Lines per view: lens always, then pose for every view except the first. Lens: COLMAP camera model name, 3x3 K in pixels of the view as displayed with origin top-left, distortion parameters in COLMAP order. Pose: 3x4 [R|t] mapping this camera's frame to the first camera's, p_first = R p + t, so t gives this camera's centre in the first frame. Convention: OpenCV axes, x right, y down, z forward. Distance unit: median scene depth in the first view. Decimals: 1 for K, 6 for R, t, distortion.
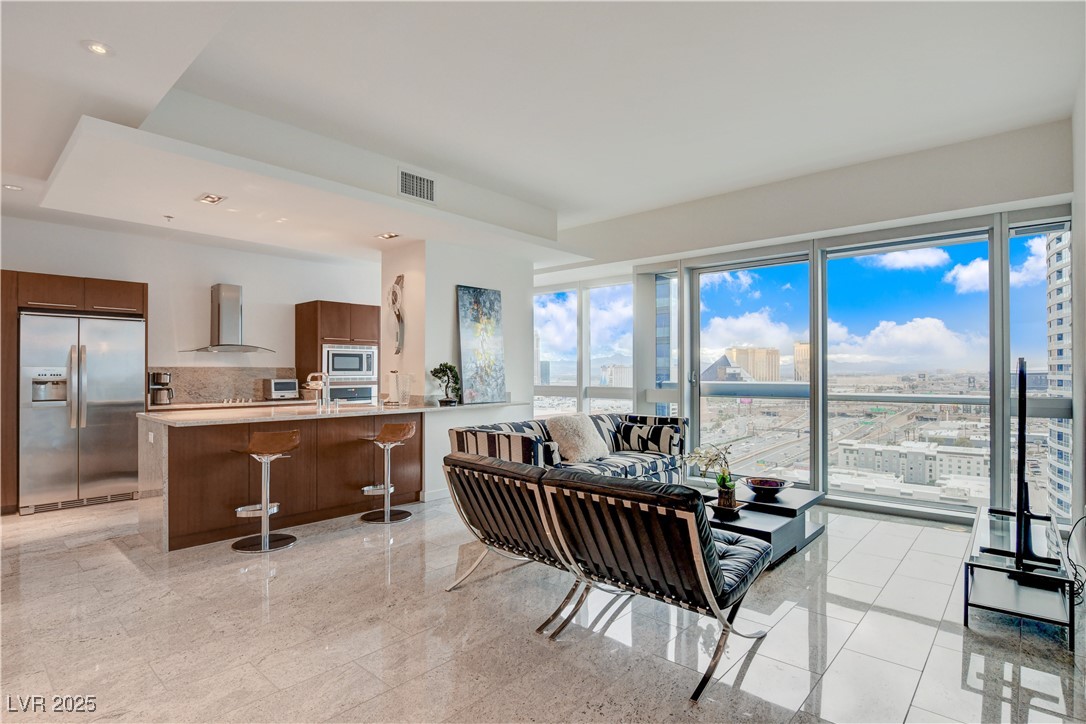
lens RADIAL K [[548.0, 0, 535.2], [0, 548.0, 364.1], [0, 0, 1]] dist [-0.023269, -0.002351]
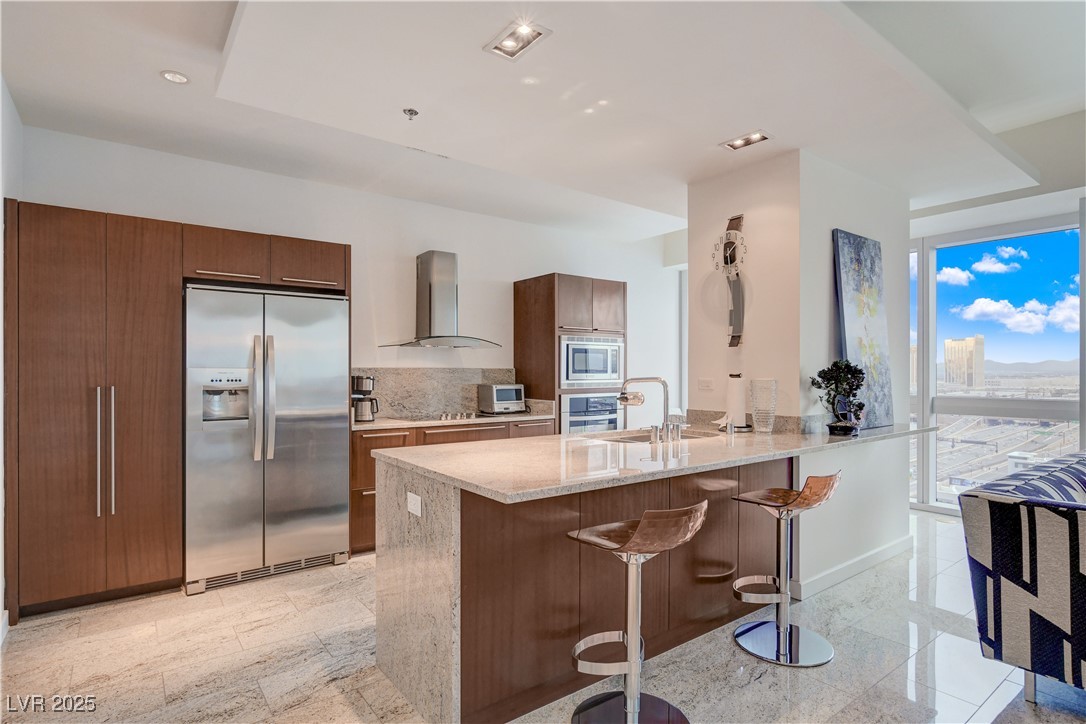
lens RADIAL K [[548.0, 0, 533.9], [0, 548.0, 370.3], [0, 0, 1]] dist [-0.023269, -0.002351]
pose [[0.978955, -0.001345, -0.204073, -0.352725], [0.003076, 0.999962, 0.008167, 0.002768], [0.204054, -0.008623, 0.978922, 0.372371]]
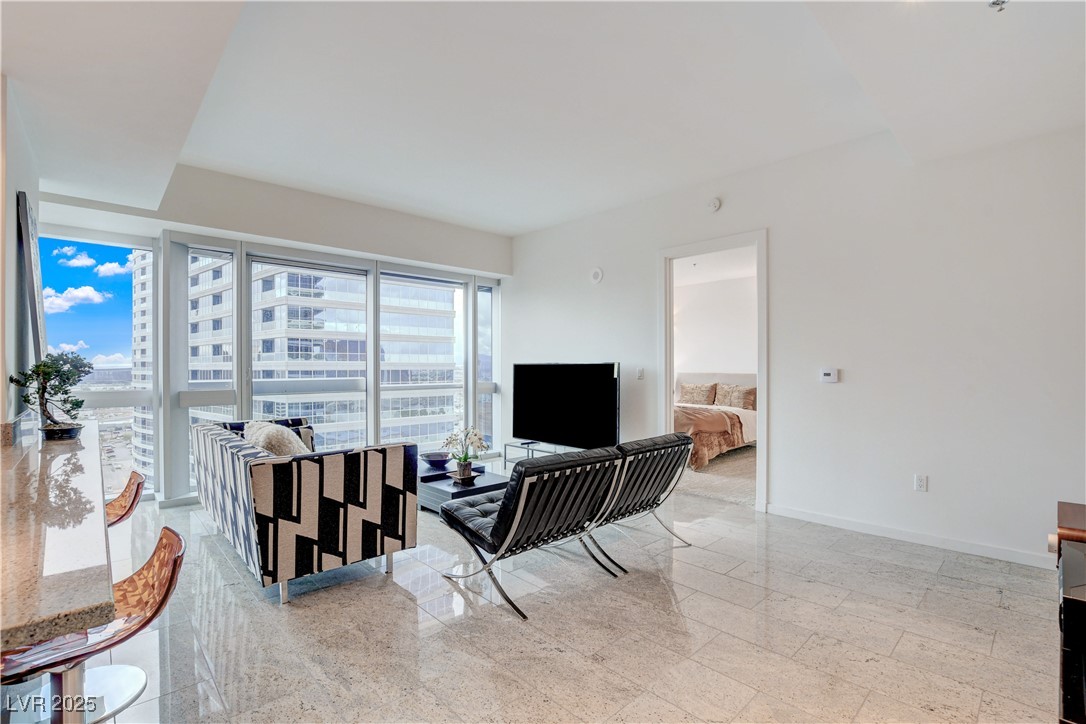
lens RADIAL K [[490.4, 0, 541.8], [0, 490.4, 368.0], [0, 0, 1]] dist [-0.024358, -0.000979]
pose [[0.080828, -0.001482, 0.996727, -0.543327], [-0.013447, 0.999906, 0.002578, 0.004881], [-0.996637, -0.013611, 0.080801, 0.523409]]
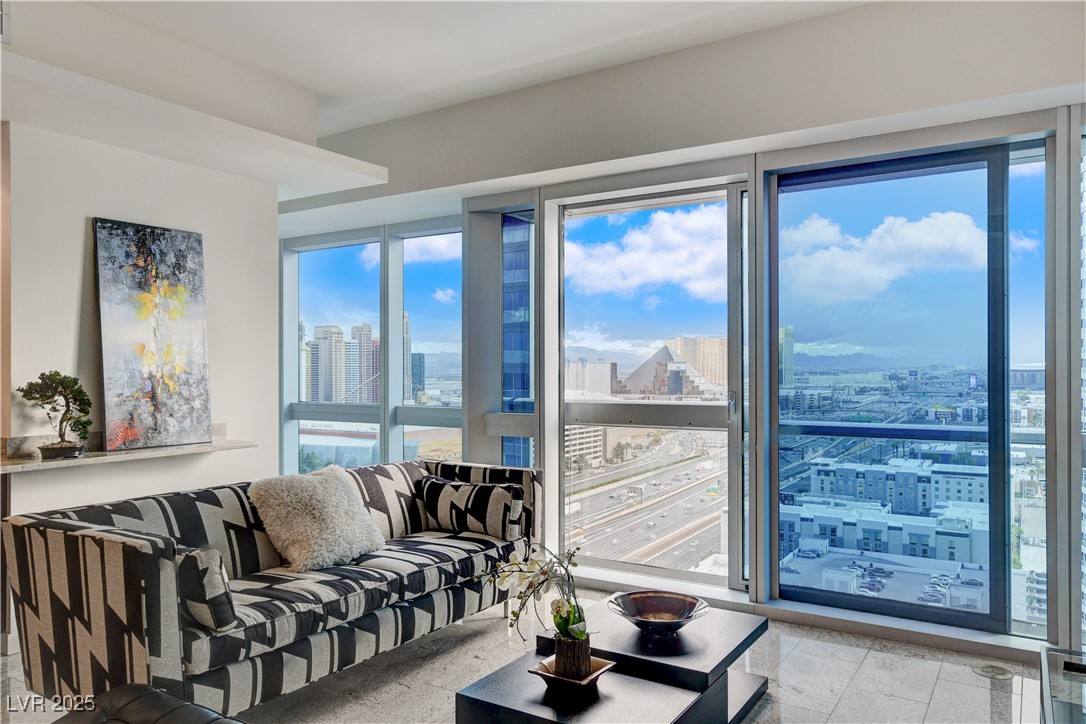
lens RADIAL K [[754.8, 0, 521.5], [0, 754.8, 371.1], [0, 0, 1]] dist [0.011443, -0.002454]
pose [[0.989775, -0.004928, 0.142553, 0.153493], [0.002994, 0.999901, 0.013775, -0.010605], [-0.142607, -0.013208, 0.989691, 0.254893]]
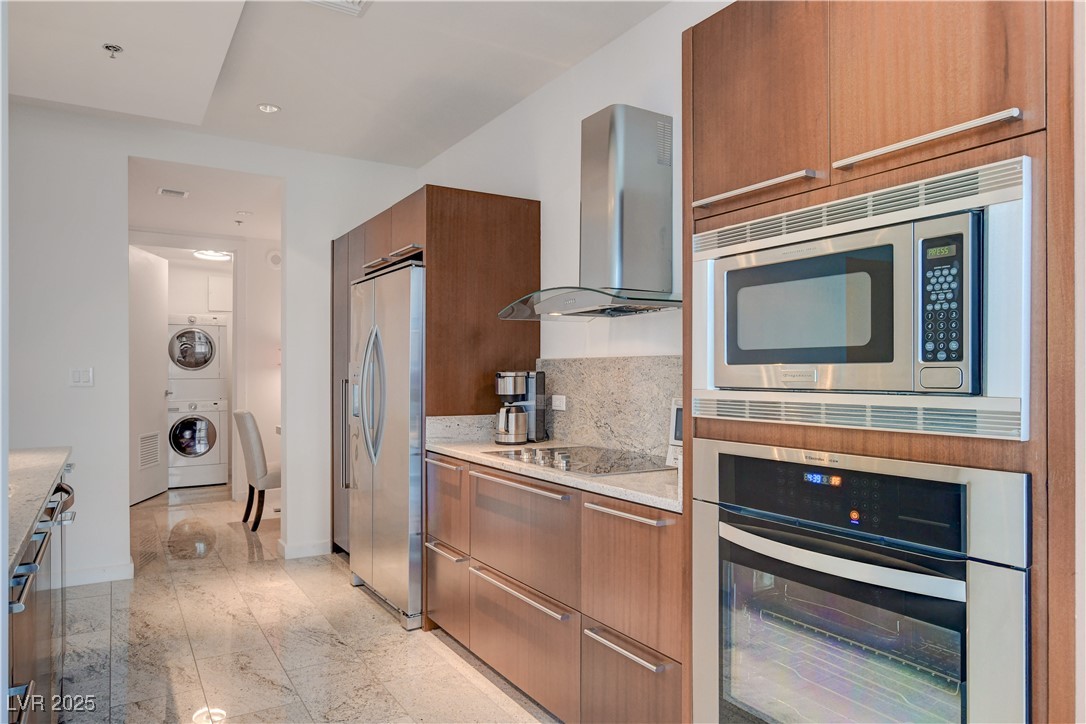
lens RADIAL K [[704.1, 0, 533.2], [0, 704.1, 377.3], [0, 0, 1]] dist [0.014038, 0.010551]
pose [[-0.296385, 0.007047, -0.955042, -0.147248], [0.013726, 0.999901, 0.003118, 0.019437], [0.954970, -0.012185, -0.296453, 1.291969]]
